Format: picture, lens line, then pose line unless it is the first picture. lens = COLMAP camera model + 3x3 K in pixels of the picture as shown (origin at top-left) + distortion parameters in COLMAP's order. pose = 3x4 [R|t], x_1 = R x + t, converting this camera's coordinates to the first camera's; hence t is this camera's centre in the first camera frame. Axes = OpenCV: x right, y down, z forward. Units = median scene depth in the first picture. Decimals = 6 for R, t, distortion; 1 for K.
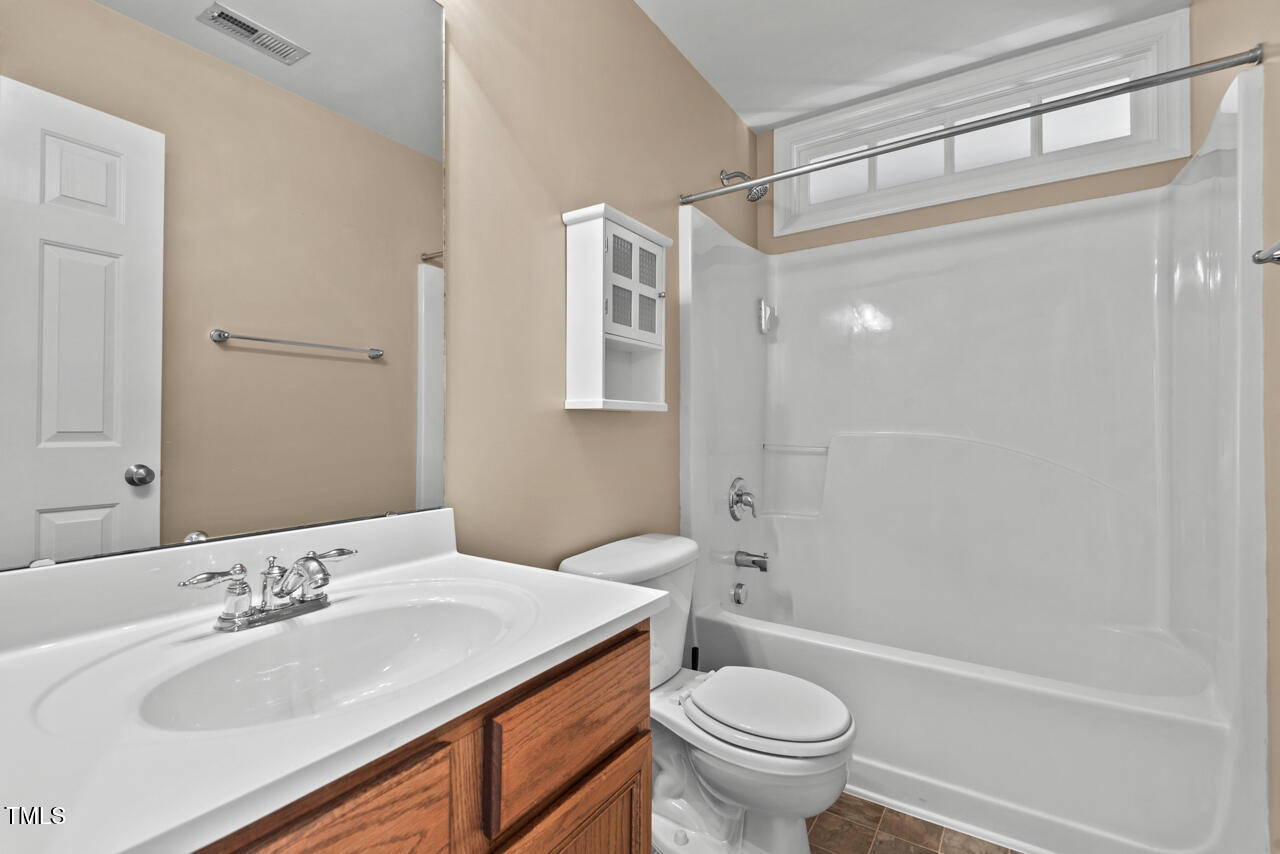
lens RADIAL K [[581.3, 0, 638.6], [0, 581.3, 425.6], [0, 0, 1]] dist [0.023265, -0.014520]
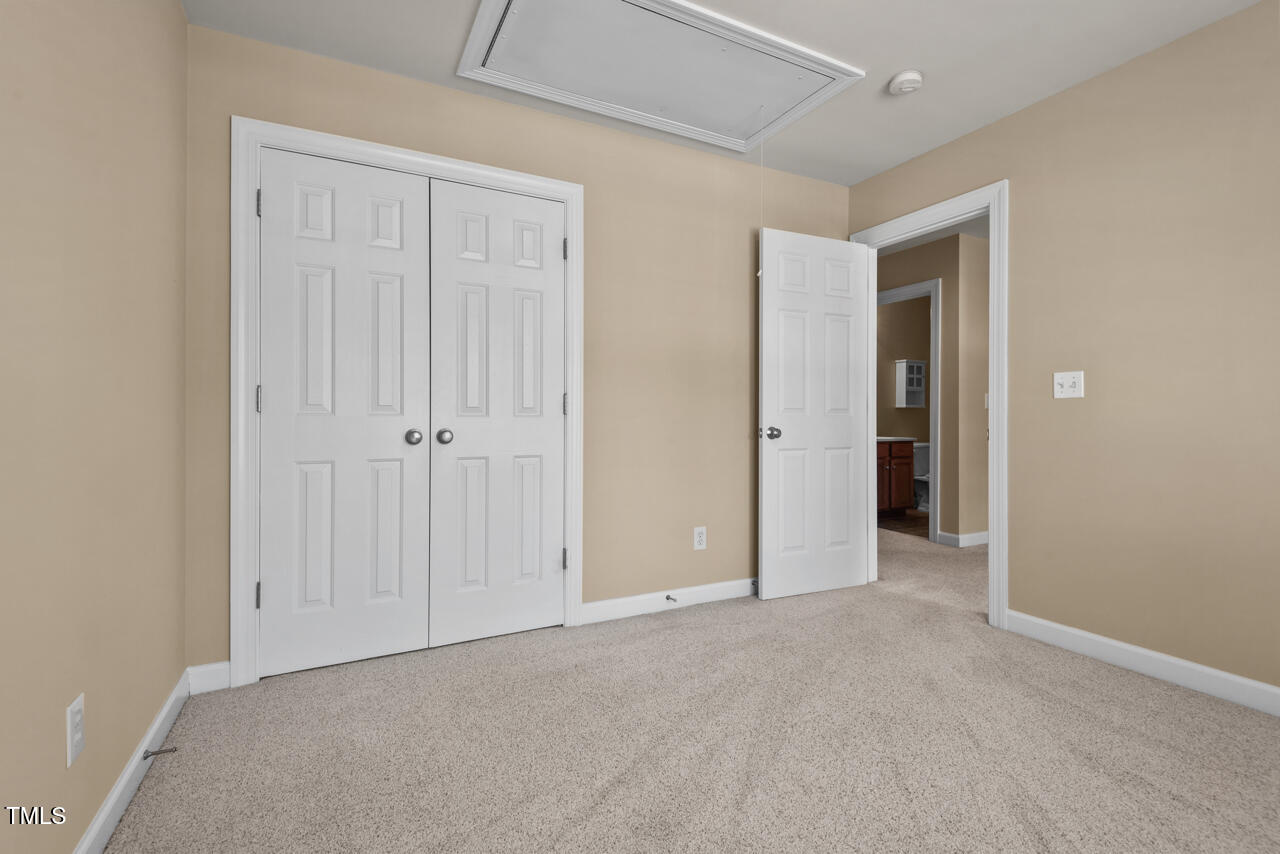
lens RADIAL K [[581.3, 0, 642.3], [0, 581.3, 424.6], [0, 0, 1]] dist [0.023265, -0.014520]
pose [[0.868790, 0.002304, -0.495175, 0.346170], [0.002198, 0.999961, 0.008508, 0.050921], [0.495176, -0.008480, 0.868751, -3.340739]]
